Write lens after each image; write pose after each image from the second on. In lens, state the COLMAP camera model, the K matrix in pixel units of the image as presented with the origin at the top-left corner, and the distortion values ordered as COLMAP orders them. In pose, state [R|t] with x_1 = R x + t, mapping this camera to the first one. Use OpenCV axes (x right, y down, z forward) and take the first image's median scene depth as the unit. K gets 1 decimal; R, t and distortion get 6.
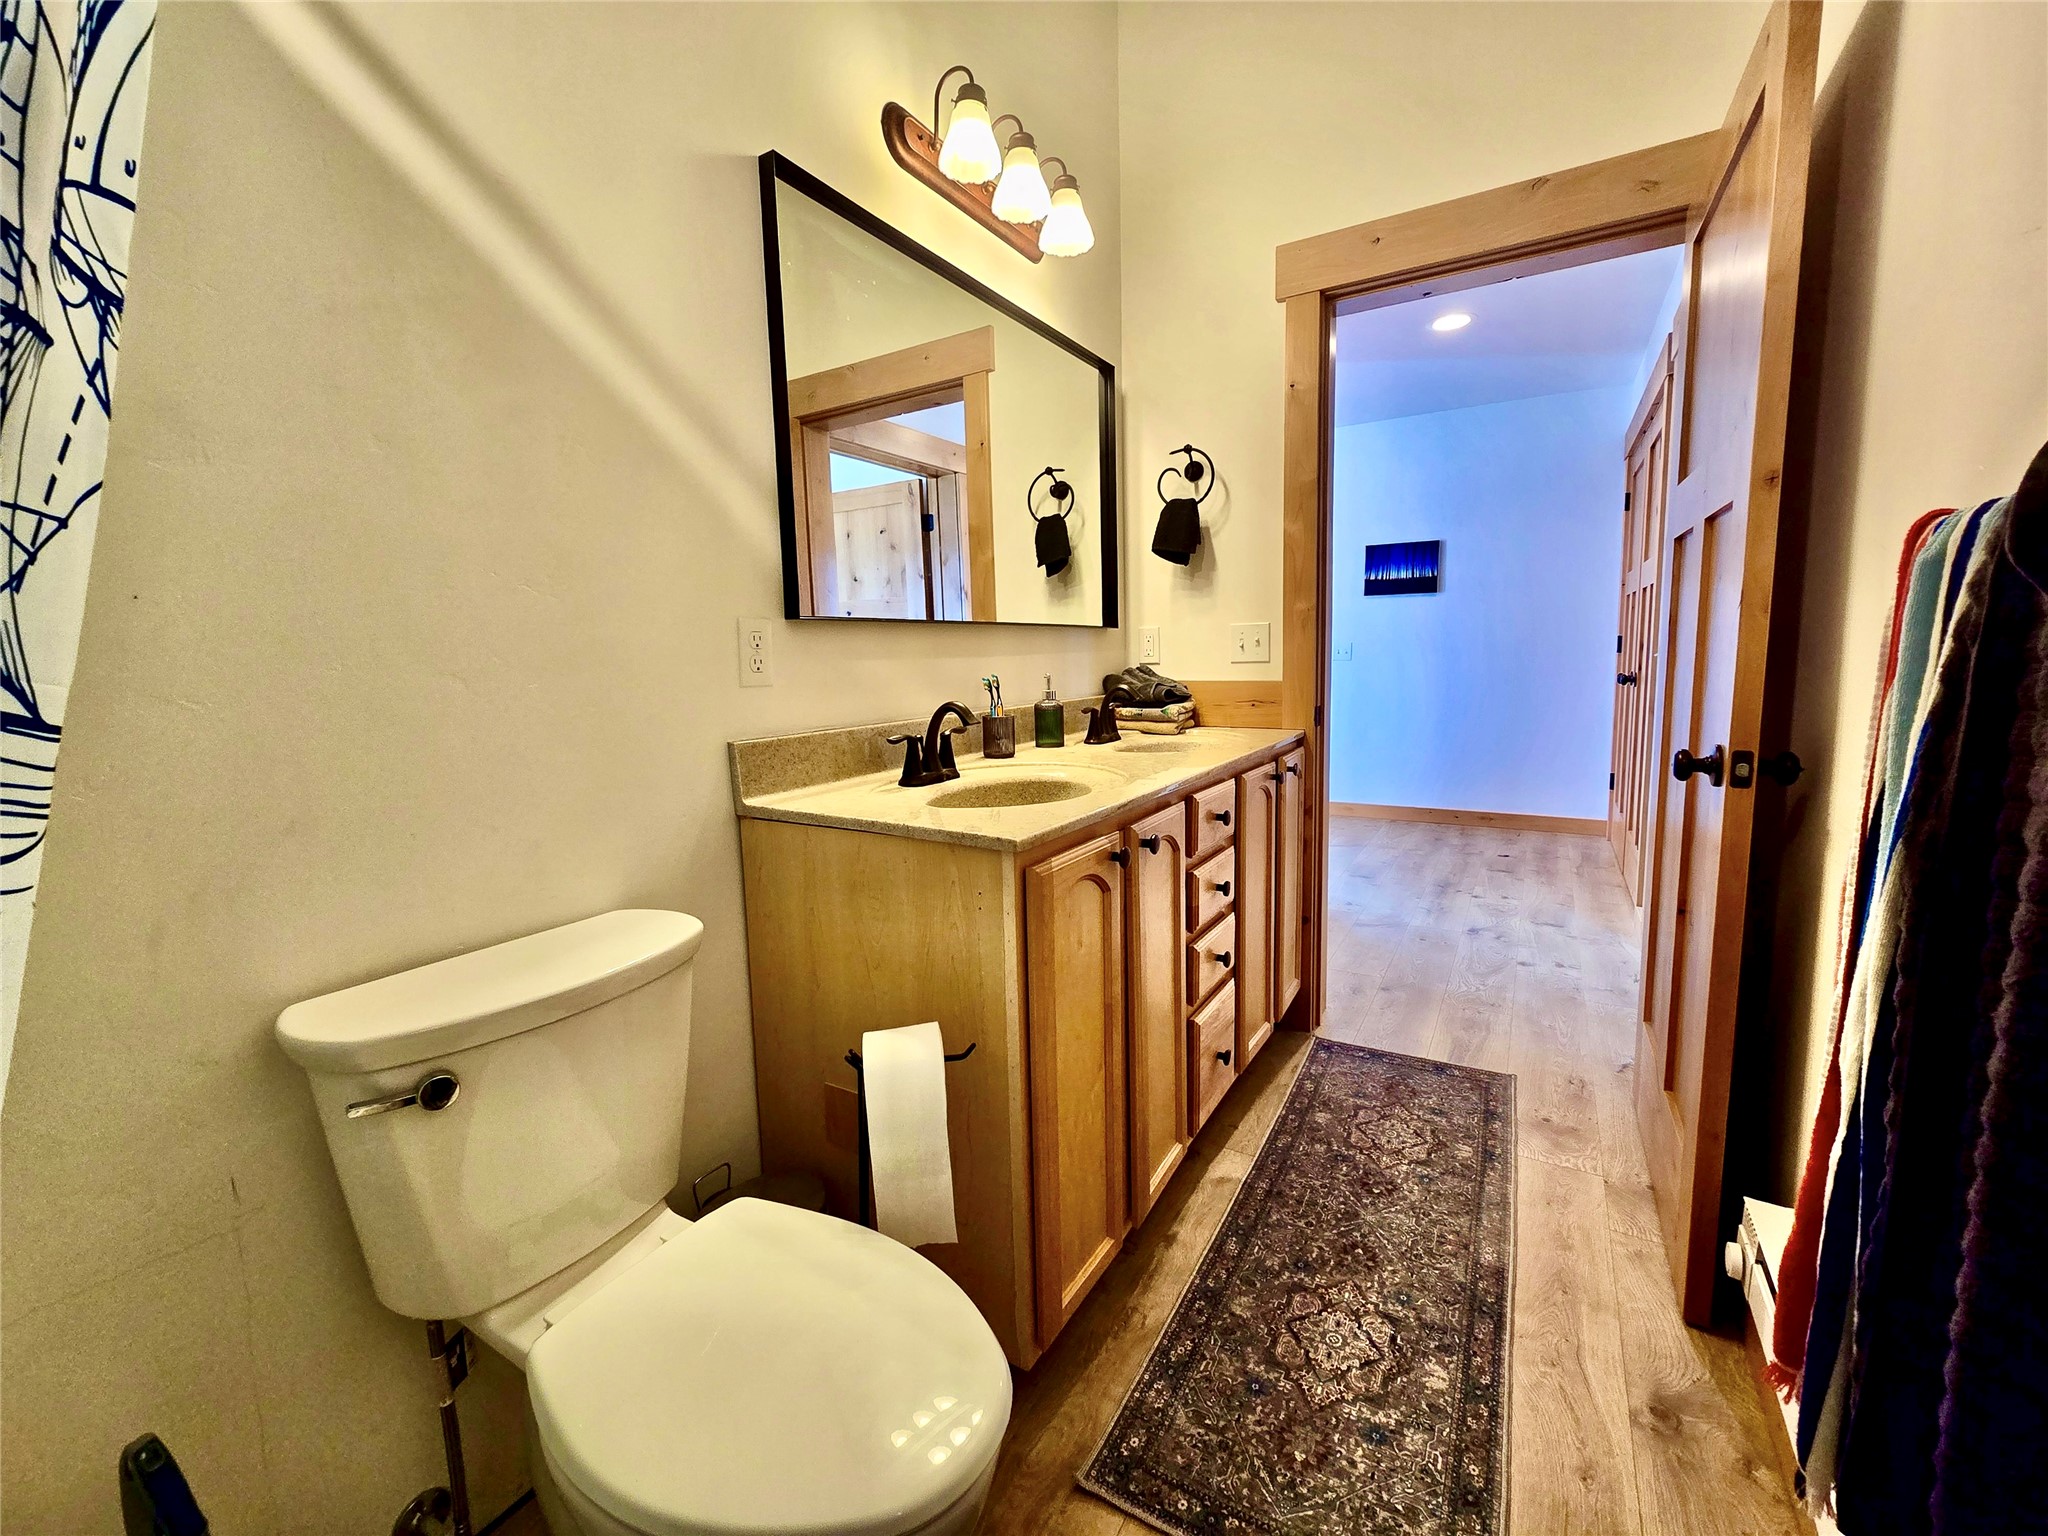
lens RADIAL K [[840.9, 0, 1028.2], [0, 840.9, 764.0], [0, 0, 1]] dist [-0.003346, 0.000147]
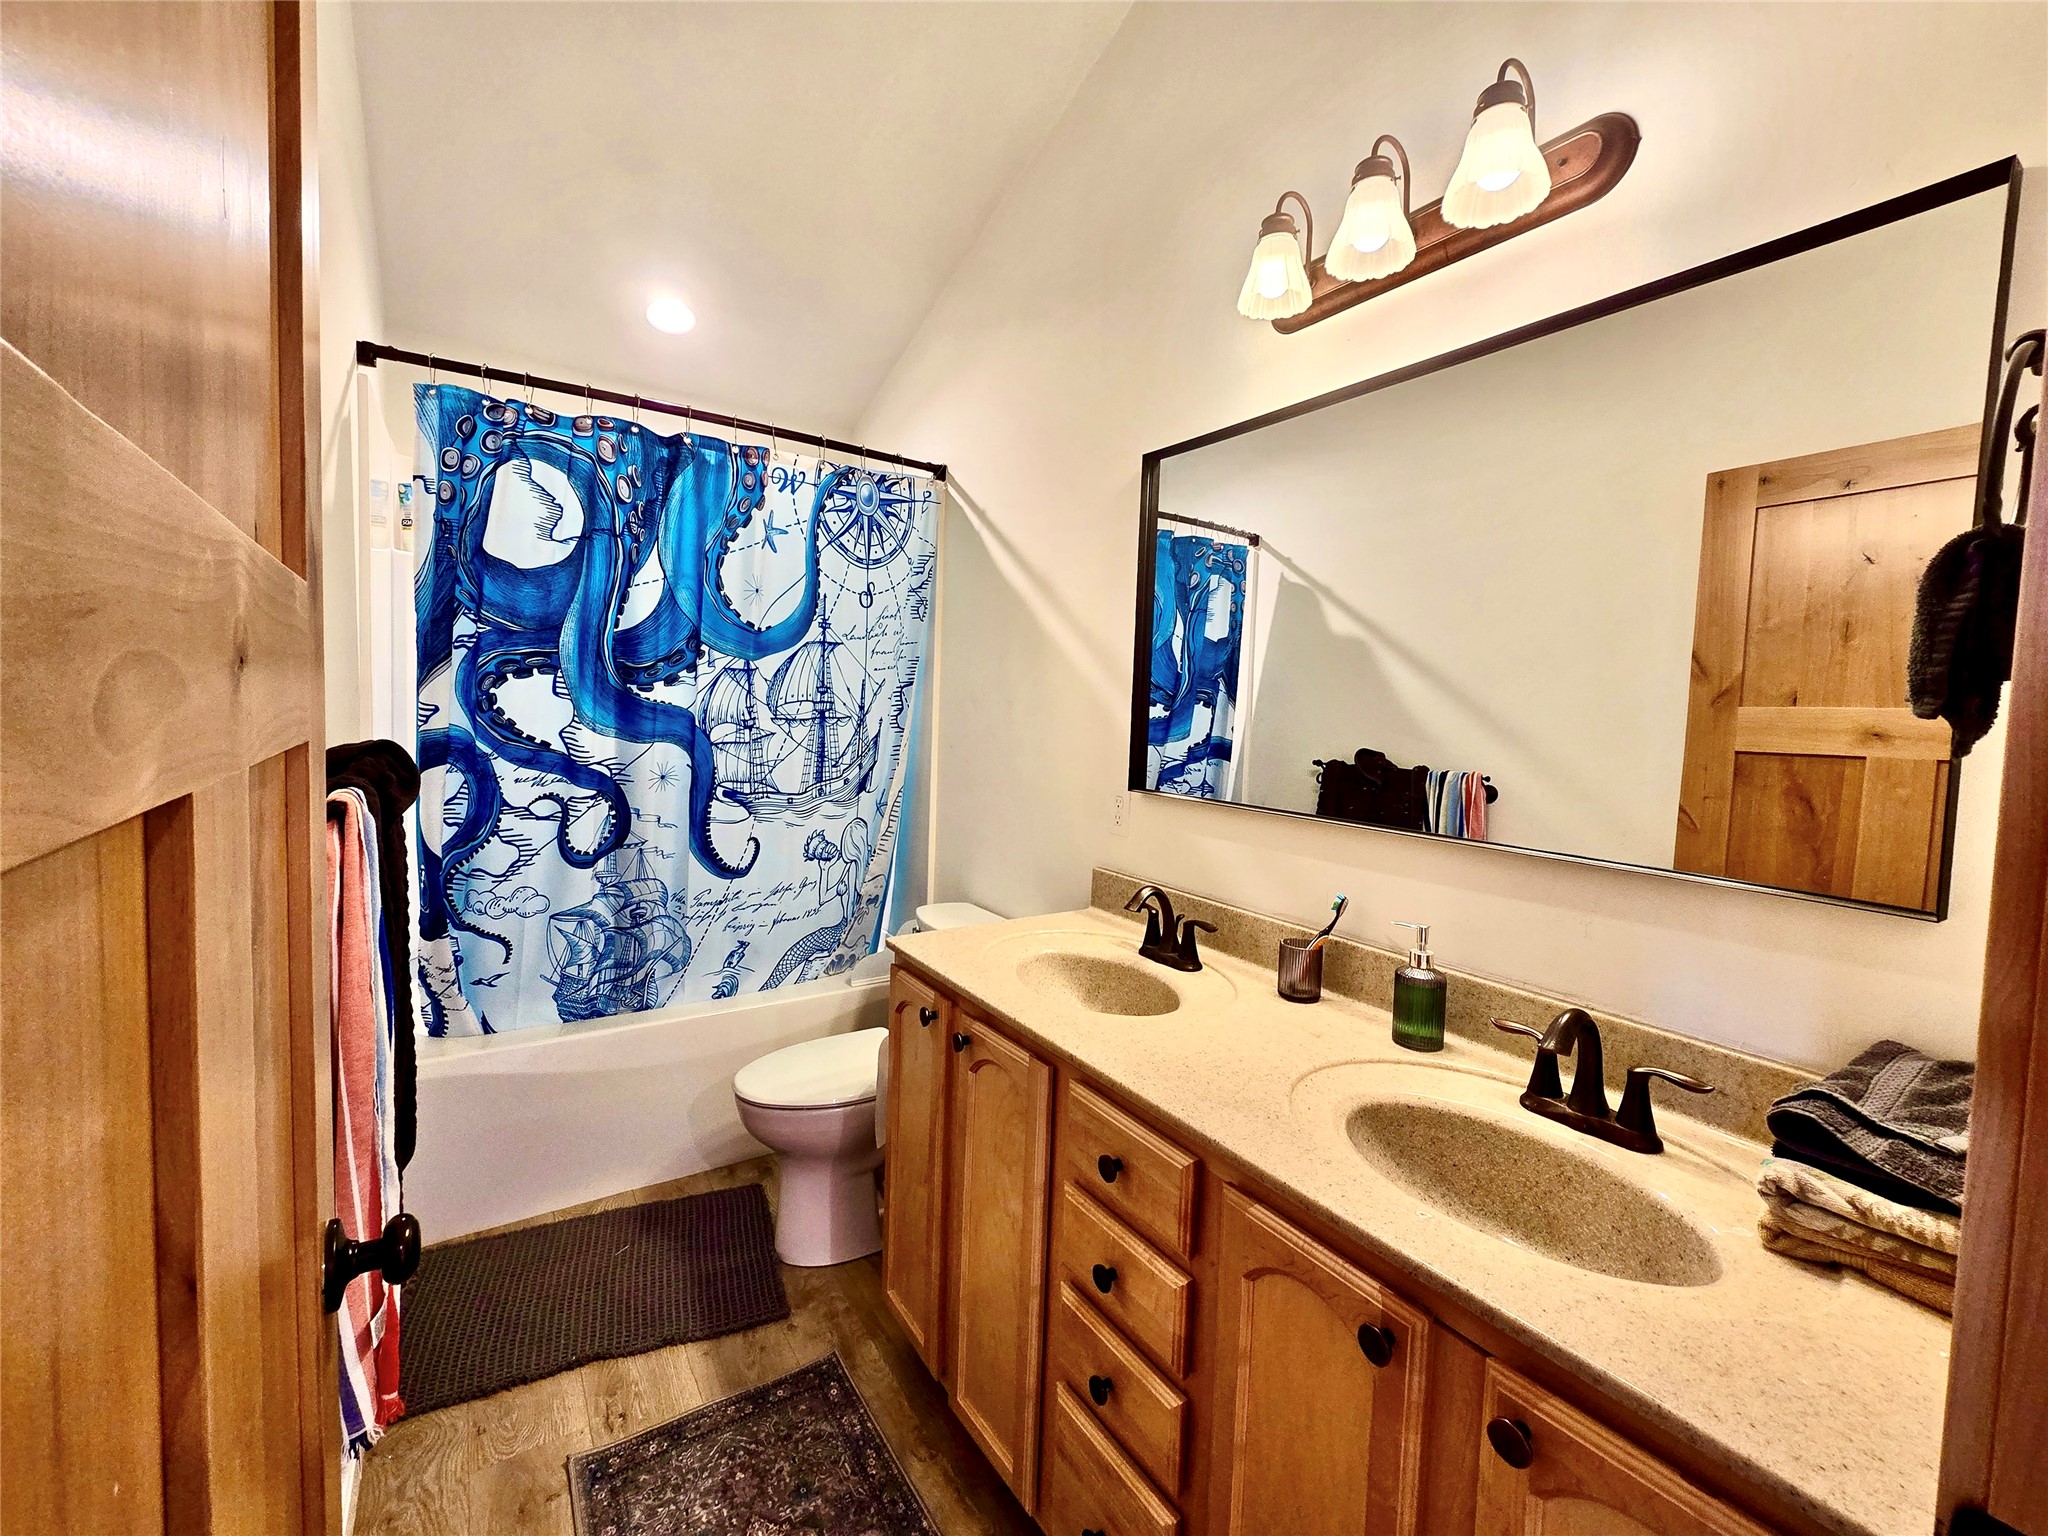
lens RADIAL K [[840.9, 0, 1027.4], [0, 840.9, 762.7], [0, 0, 1]] dist [-0.003346, 0.000147]
pose [[-0.423446, 0.075801, -0.902744, 1.147126], [-0.139546, 0.979142, 0.147672, -0.455271], [0.895109, 0.188505, -0.404037, 1.621581]]
